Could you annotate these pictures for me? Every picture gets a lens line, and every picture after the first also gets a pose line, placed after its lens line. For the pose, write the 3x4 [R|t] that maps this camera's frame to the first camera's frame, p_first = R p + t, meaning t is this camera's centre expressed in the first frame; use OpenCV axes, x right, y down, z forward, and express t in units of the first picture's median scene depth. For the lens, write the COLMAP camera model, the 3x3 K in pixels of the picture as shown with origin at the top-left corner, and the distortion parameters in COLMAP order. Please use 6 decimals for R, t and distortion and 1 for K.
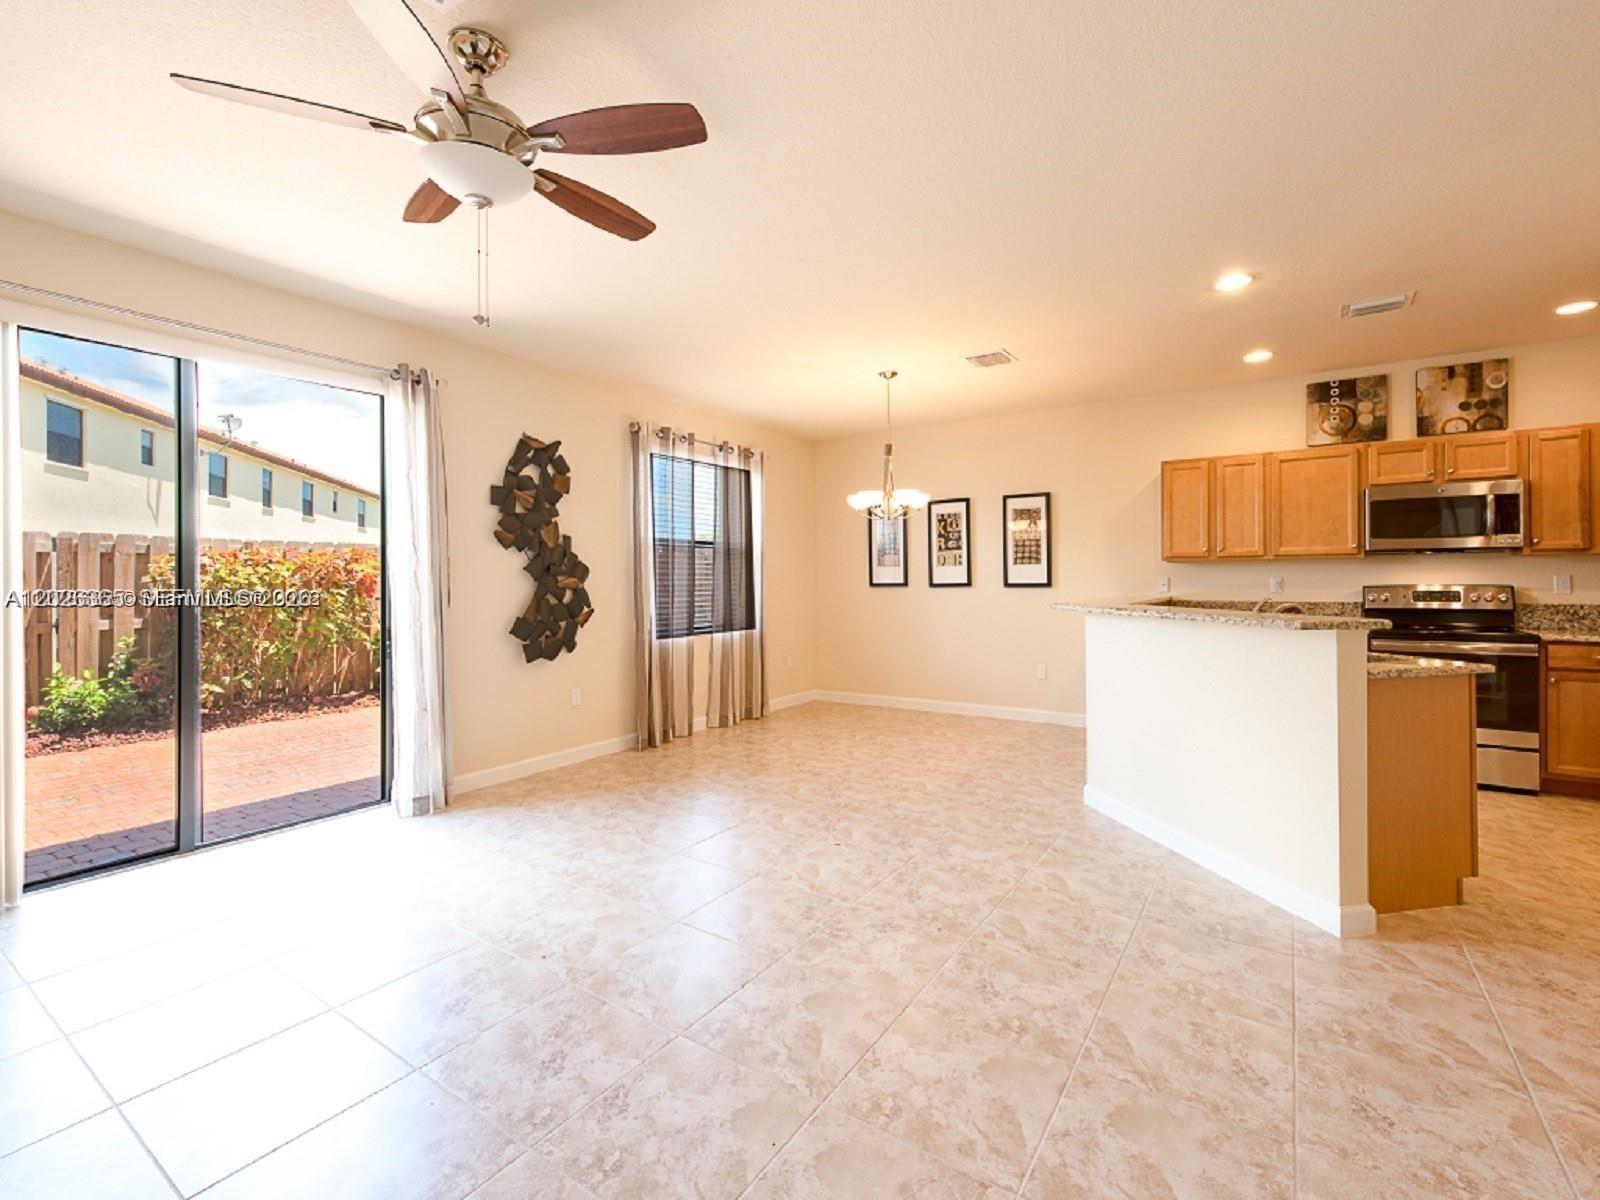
lens RADIAL K [[701.7, 0, 803.3], [0, 701.7, 582.7], [0, 0, 1]] dist [-0.002214, -0.000507]
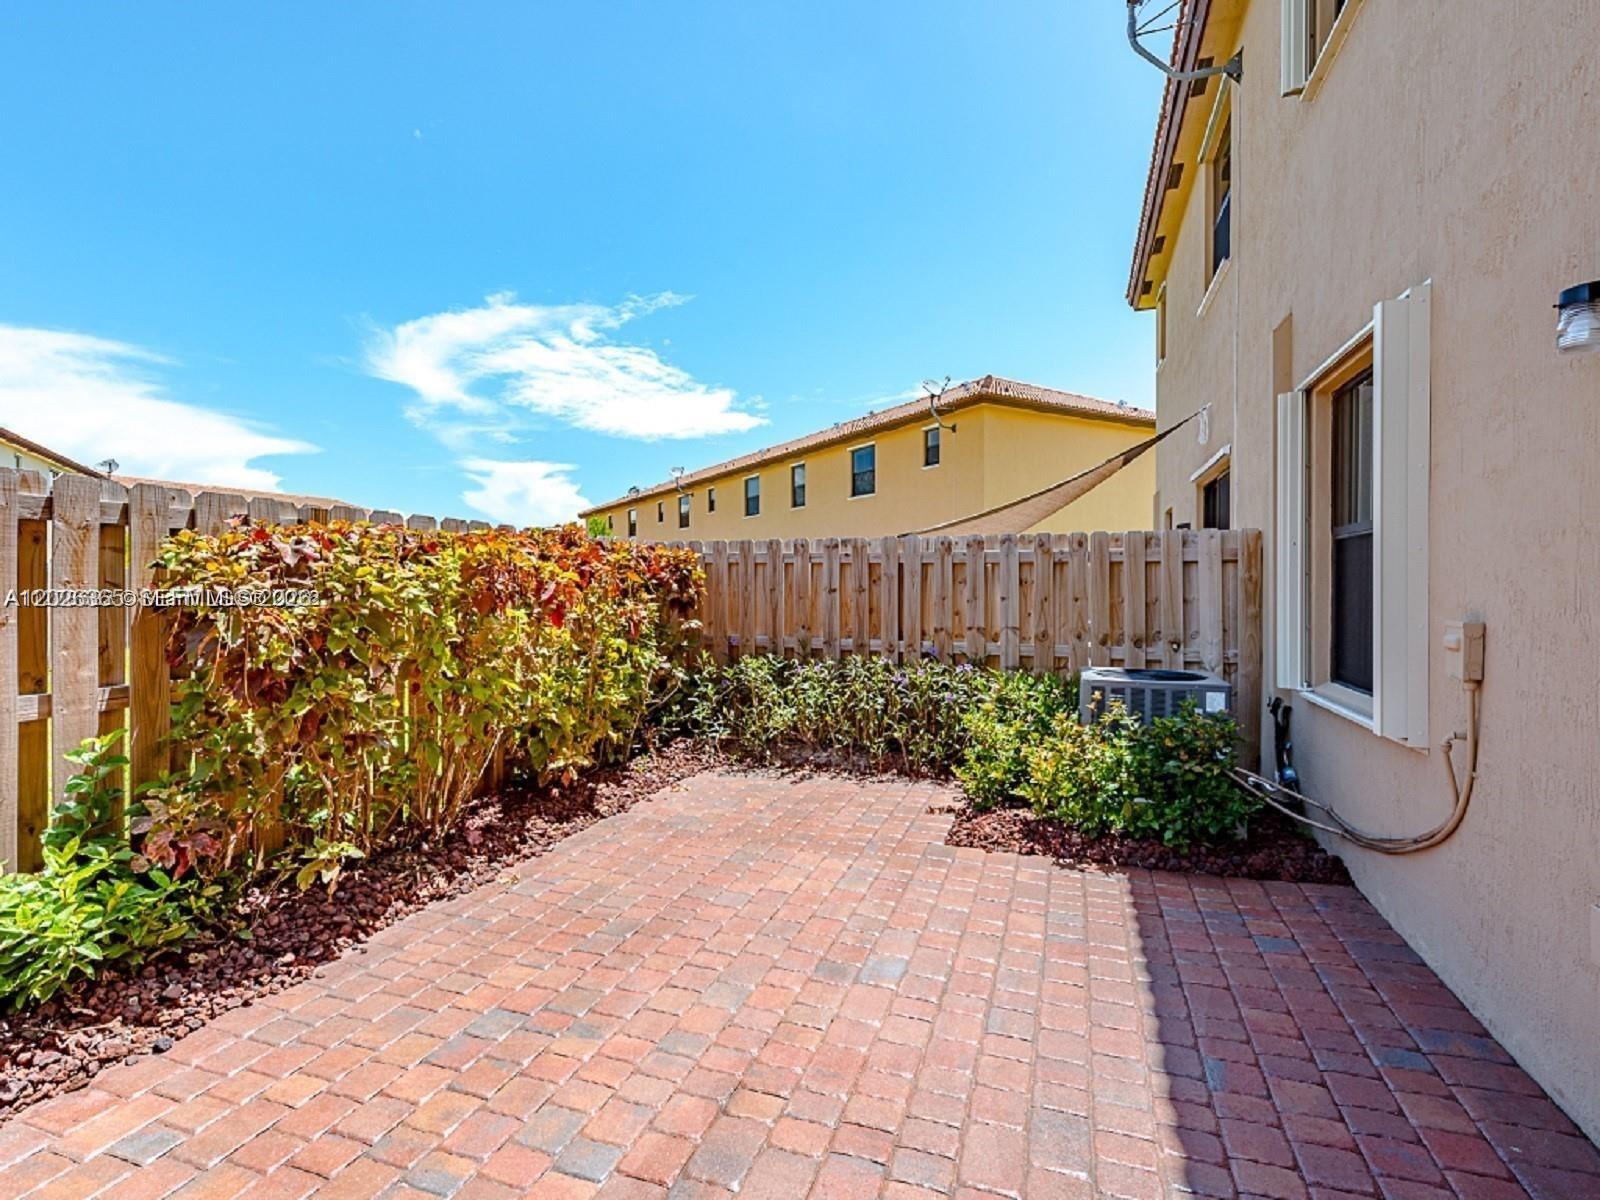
lens RADIAL K [[769.4, 0, 800.0], [0, 769.4, 600.0], [0, 0, 1]] dist [-0.003764, -0.000593]
pose [[0.967936, -0.000176, 0.251196, -1.647444], [-0.003043, 0.999918, 0.012427, -0.012749], [-0.251177, -0.012793, 0.967857, 1.158217]]
